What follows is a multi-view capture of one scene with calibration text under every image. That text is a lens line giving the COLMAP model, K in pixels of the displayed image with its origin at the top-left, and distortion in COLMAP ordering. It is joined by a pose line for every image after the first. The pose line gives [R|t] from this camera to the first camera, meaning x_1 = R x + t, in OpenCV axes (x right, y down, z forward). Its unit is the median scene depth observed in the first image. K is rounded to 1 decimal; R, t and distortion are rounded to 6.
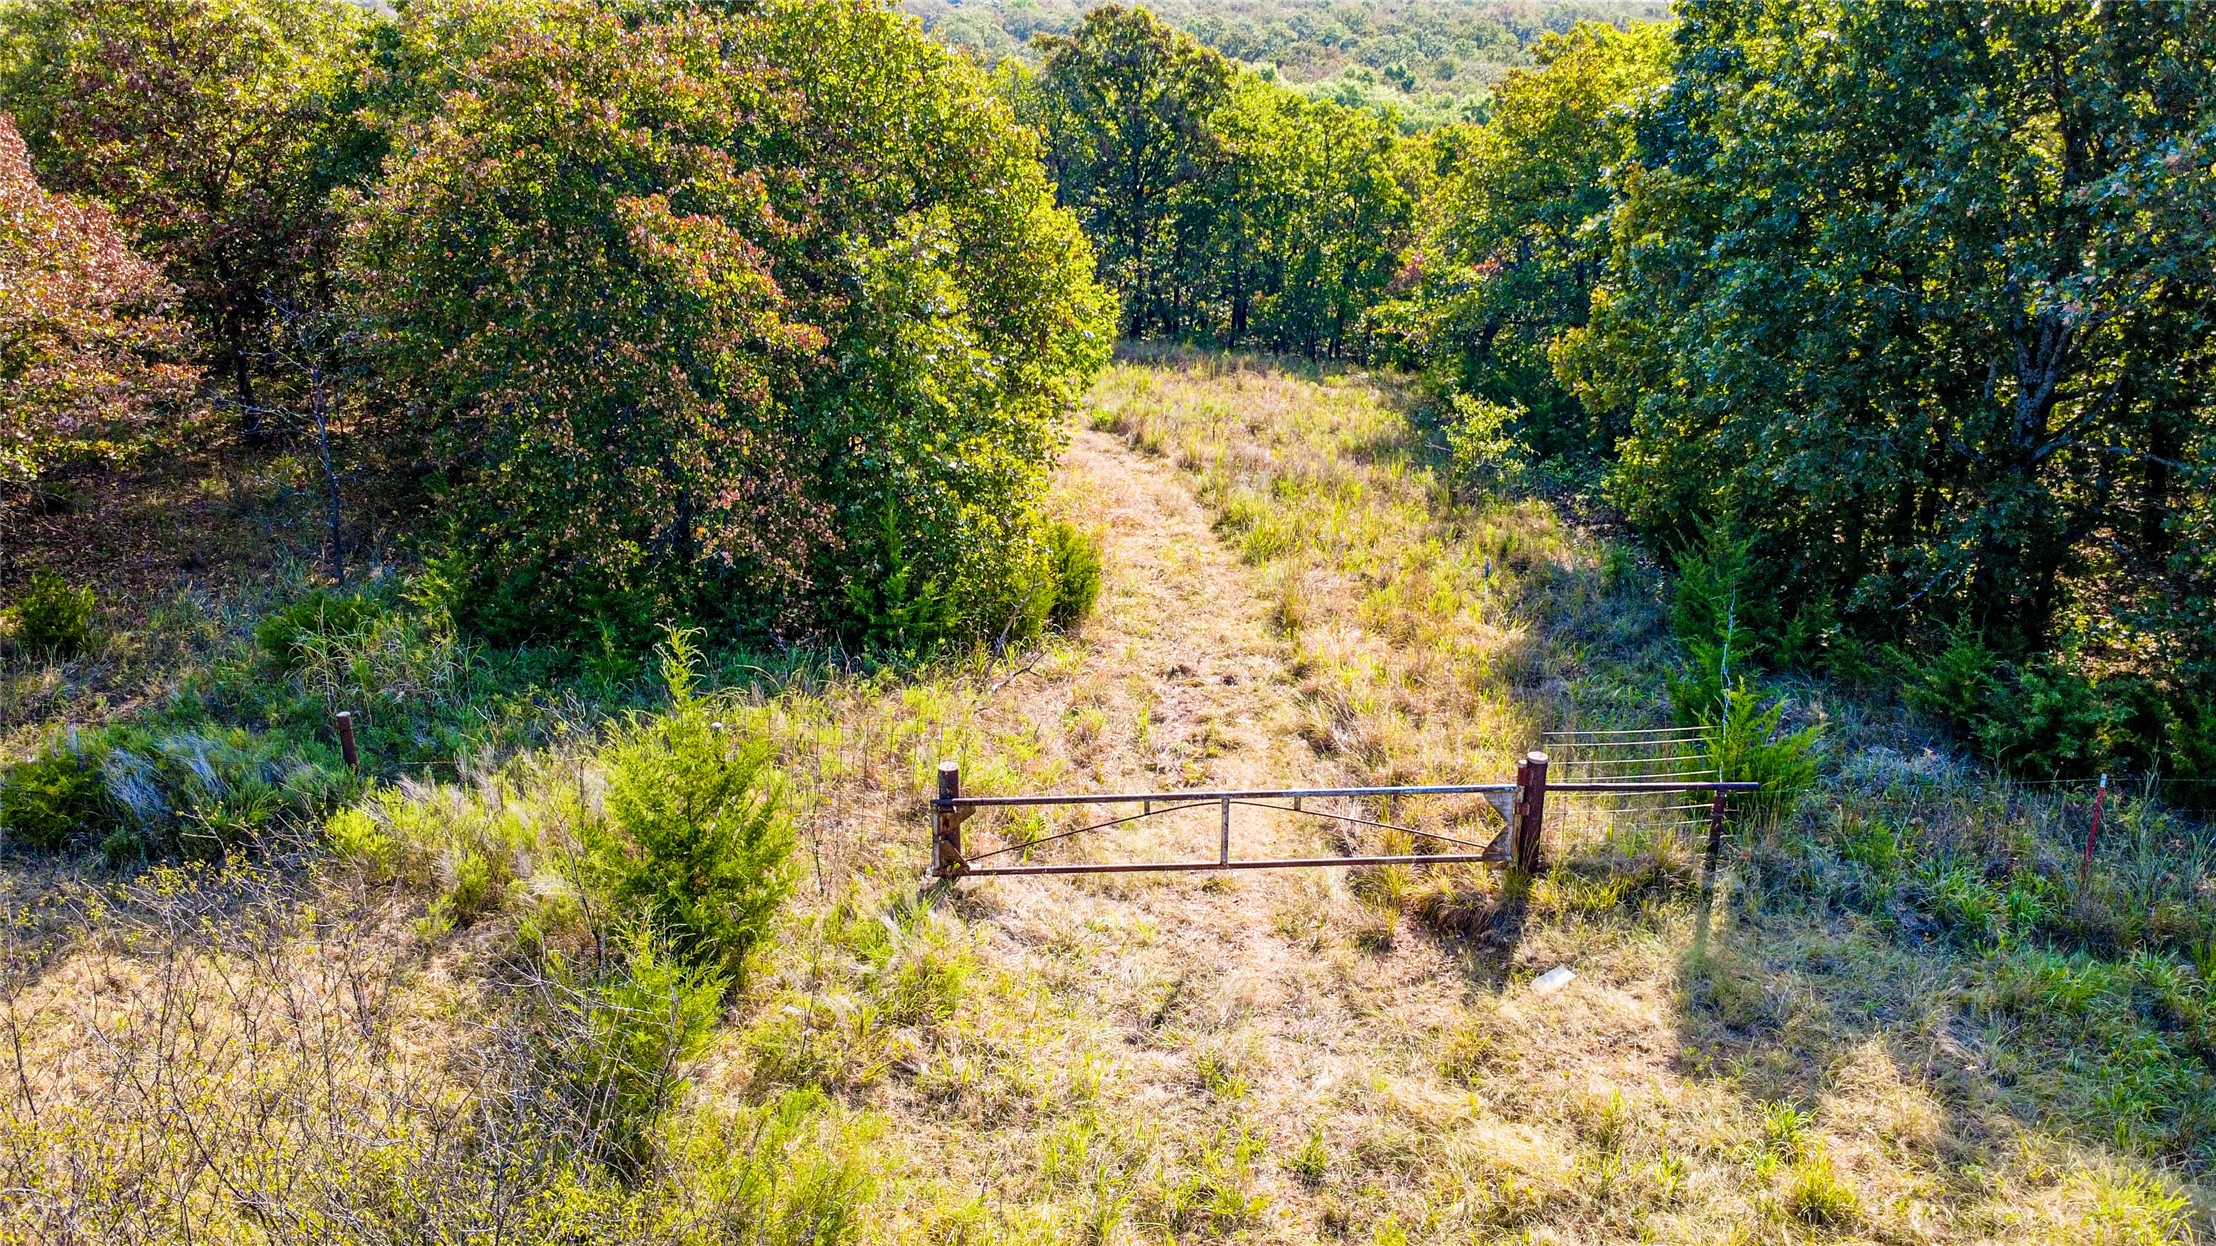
lens RADIAL K [[1662.8, 0, 1106.9], [0, 1662.8, 634.6], [0, 0, 1]] dist [-0.004491, 0.004505]
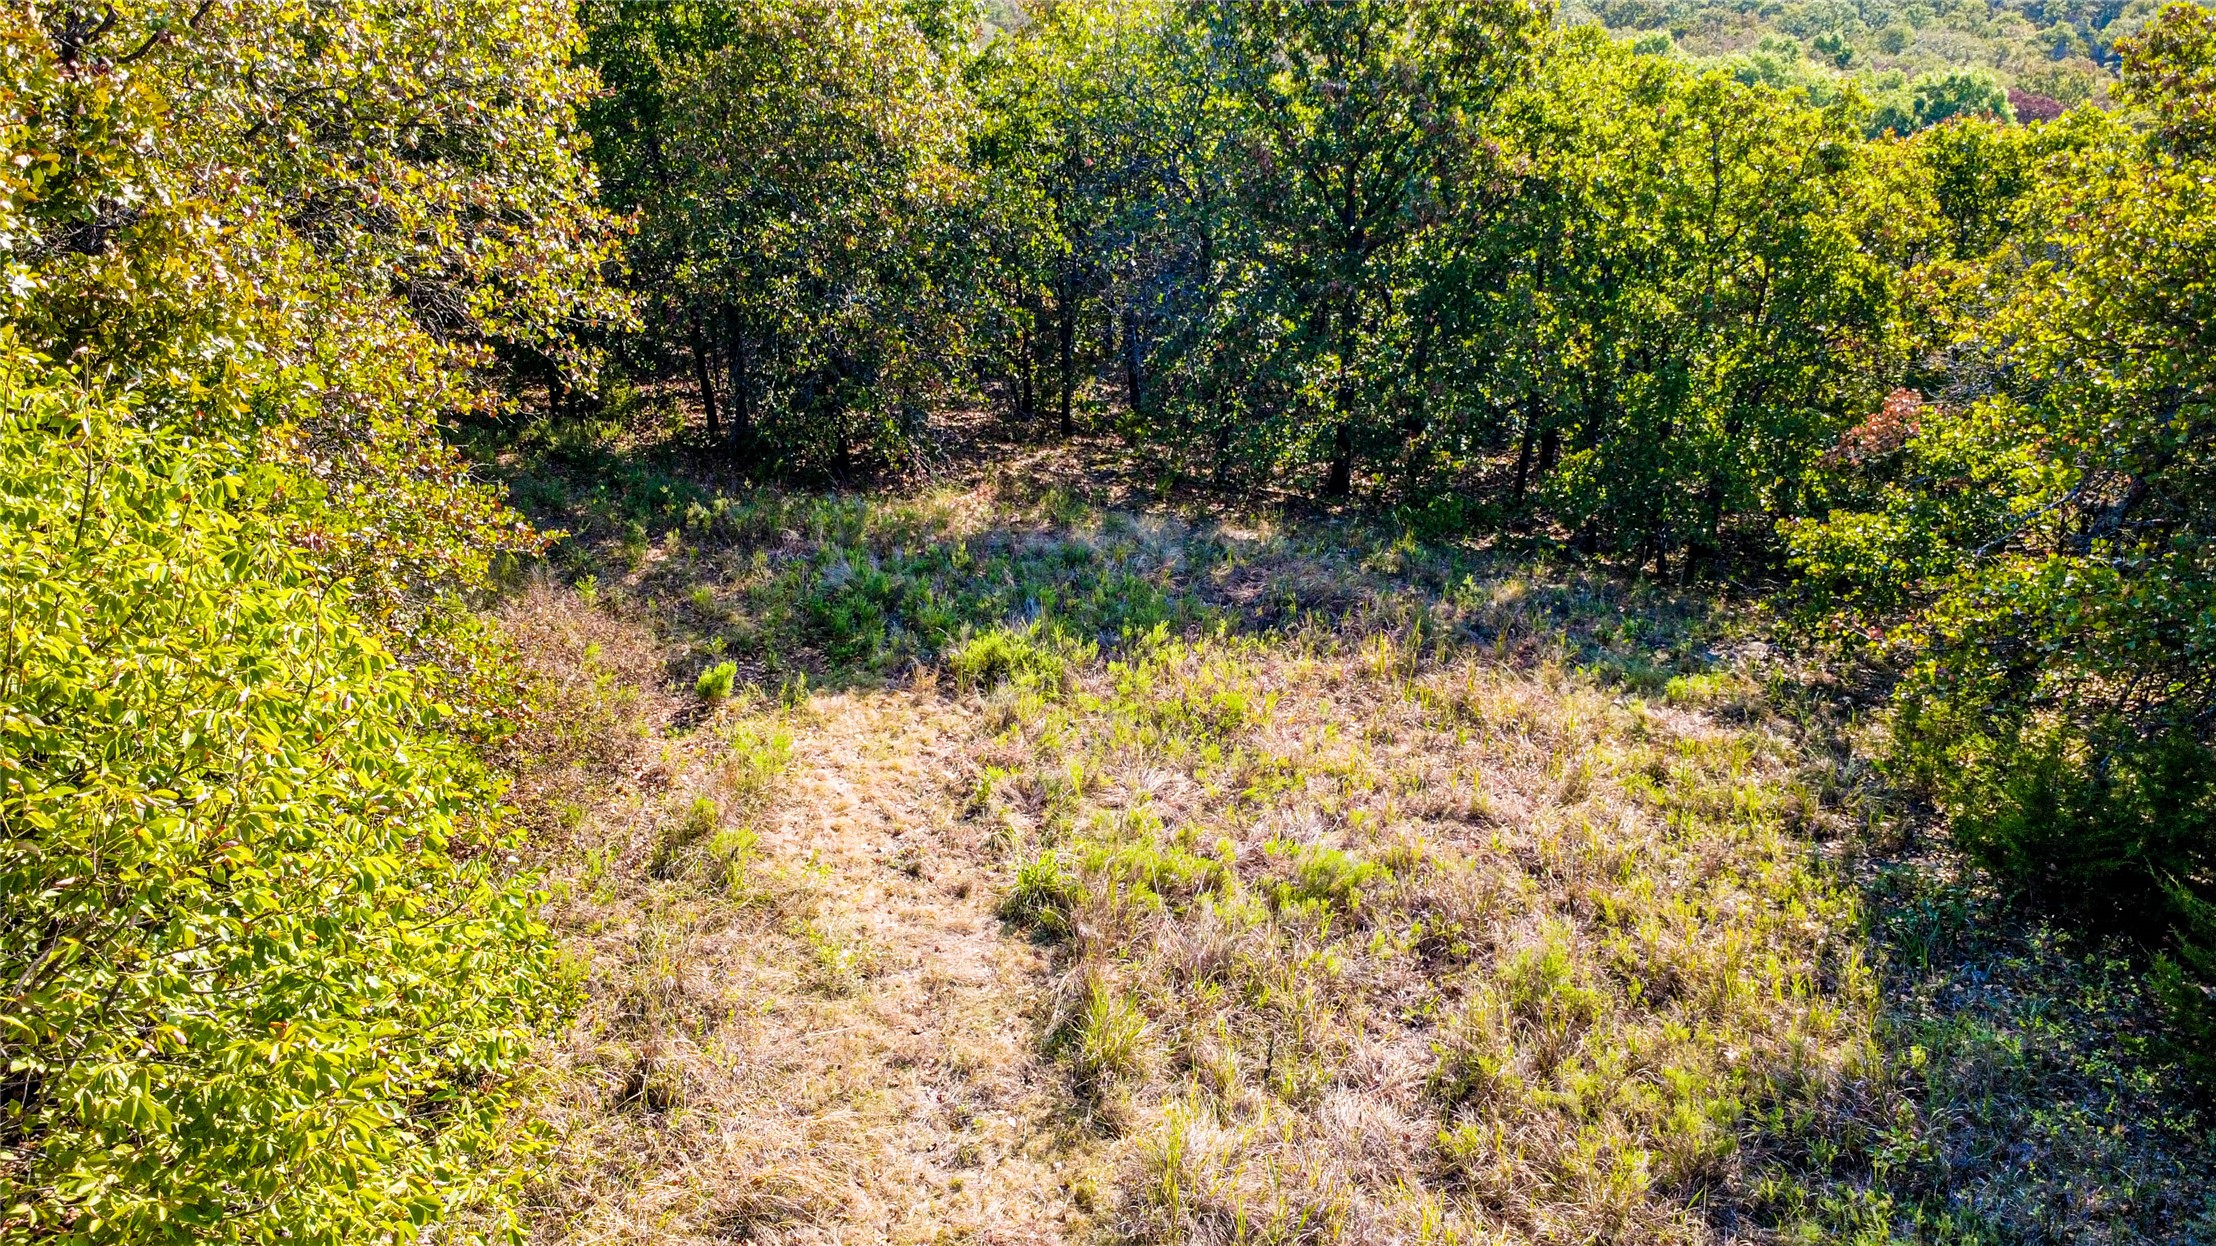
lens RADIAL K [[1662.8, 0, 1111.7], [0, 1662.8, 620.8], [0, 0, 1]] dist [-0.004491, 0.004505]
pose [[0.976161, 0.073442, -0.204243, 0.150444], [-0.072265, 0.997298, 0.013226, -0.337558], [0.204662, 0.001849, 0.978831, 1.061343]]
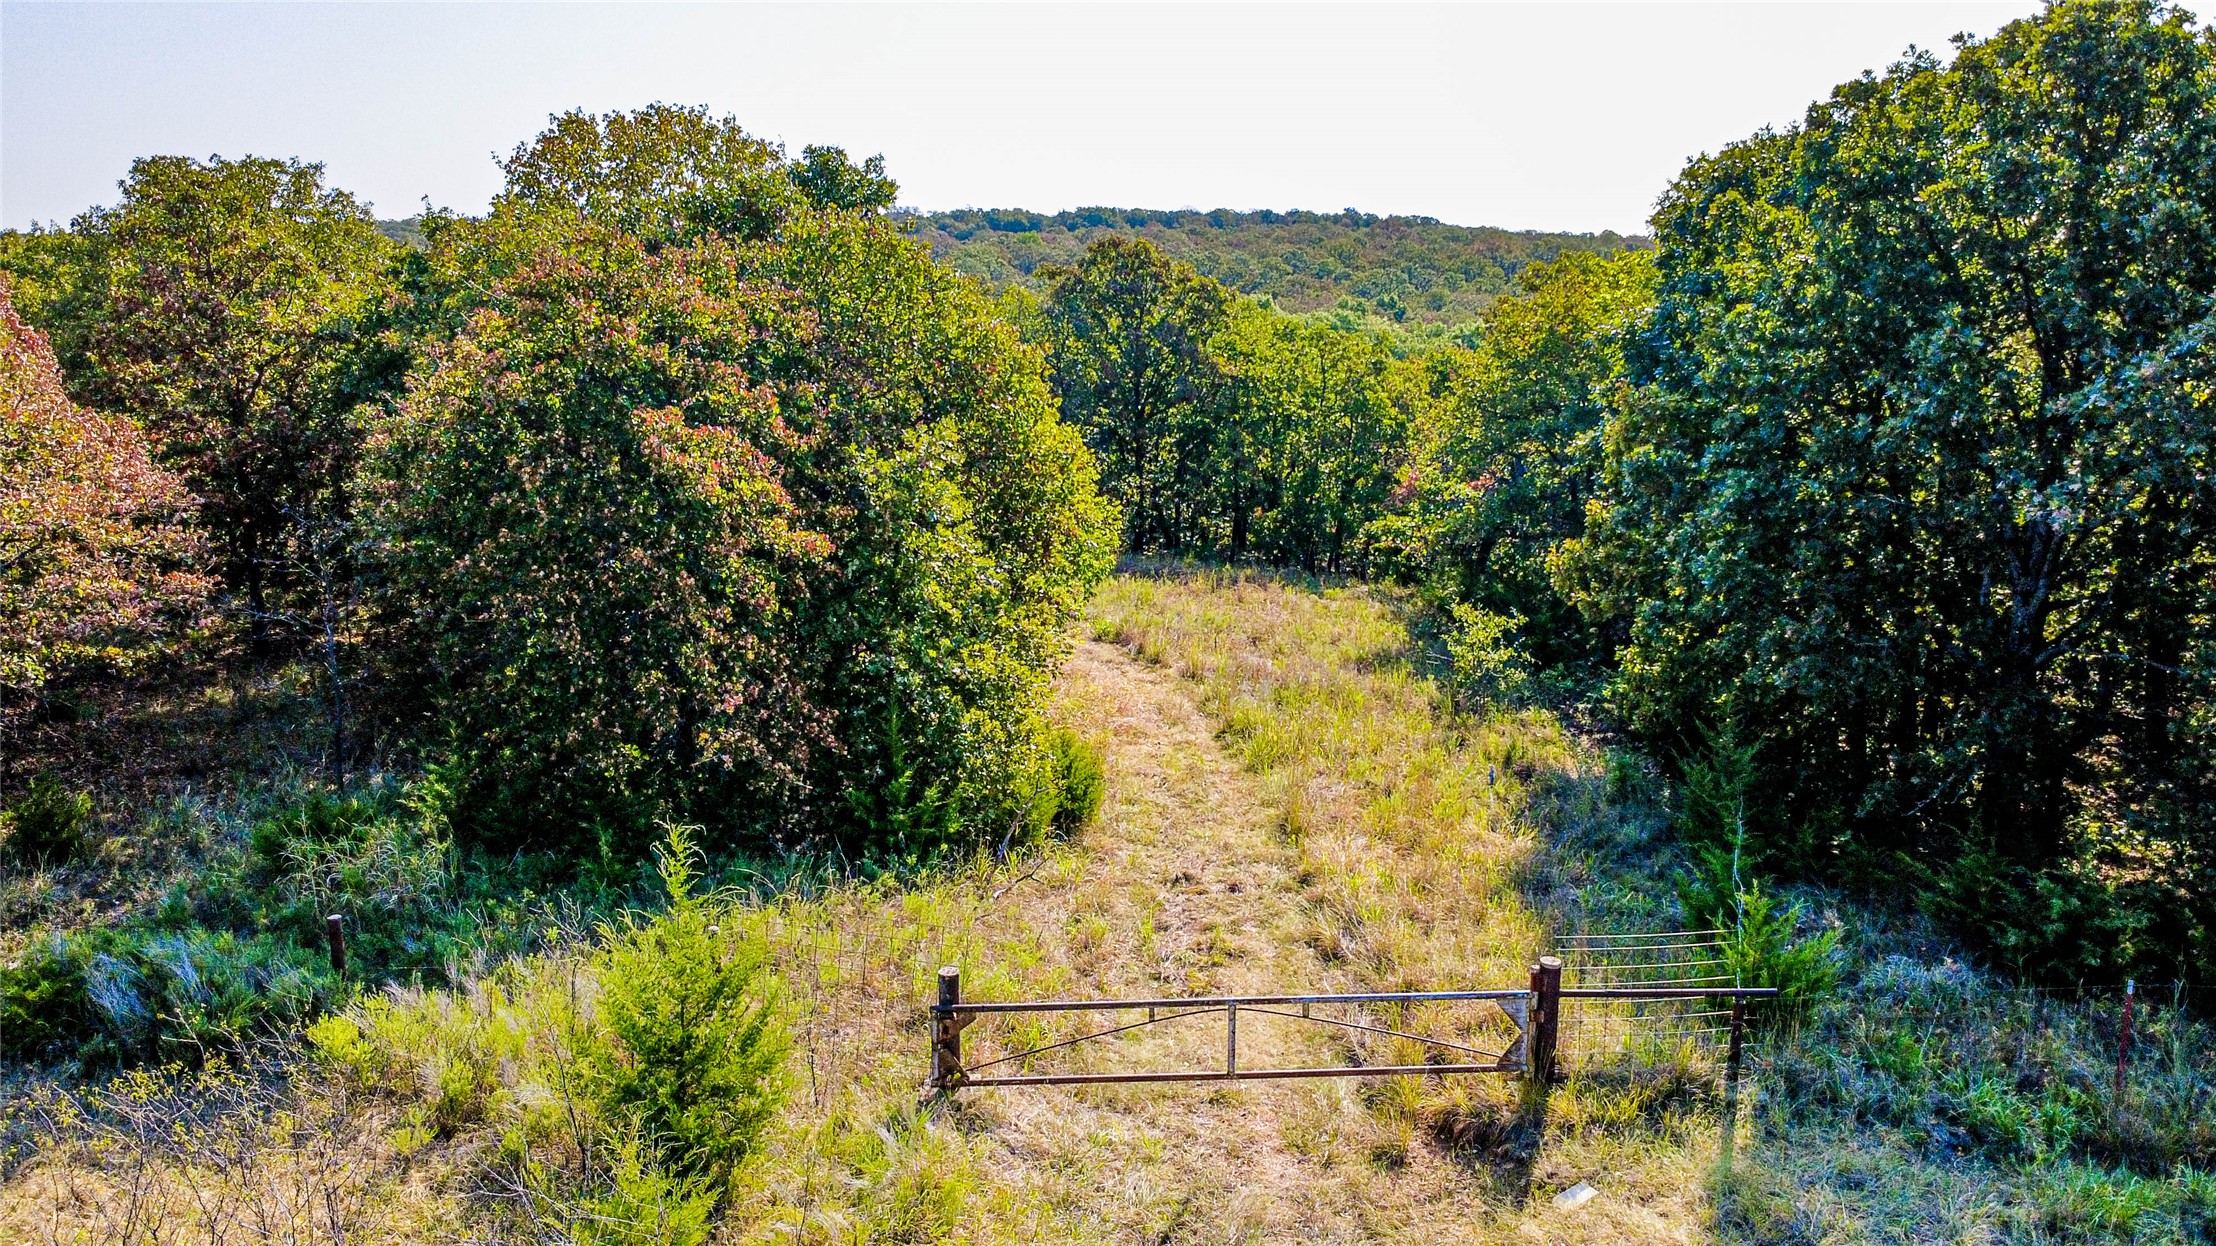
lens RADIAL K [[1662.8, 0, 1107.2], [0, 1662.8, 626.9], [0, 0, 1]] dist [-0.004491, 0.004505]
pose [[1.000000, 0.000127, -0.000797, -0.000866], [-0.000233, 0.990924, -0.134423, 0.006690], [0.000773, 0.134423, 0.990924, 0.002014]]
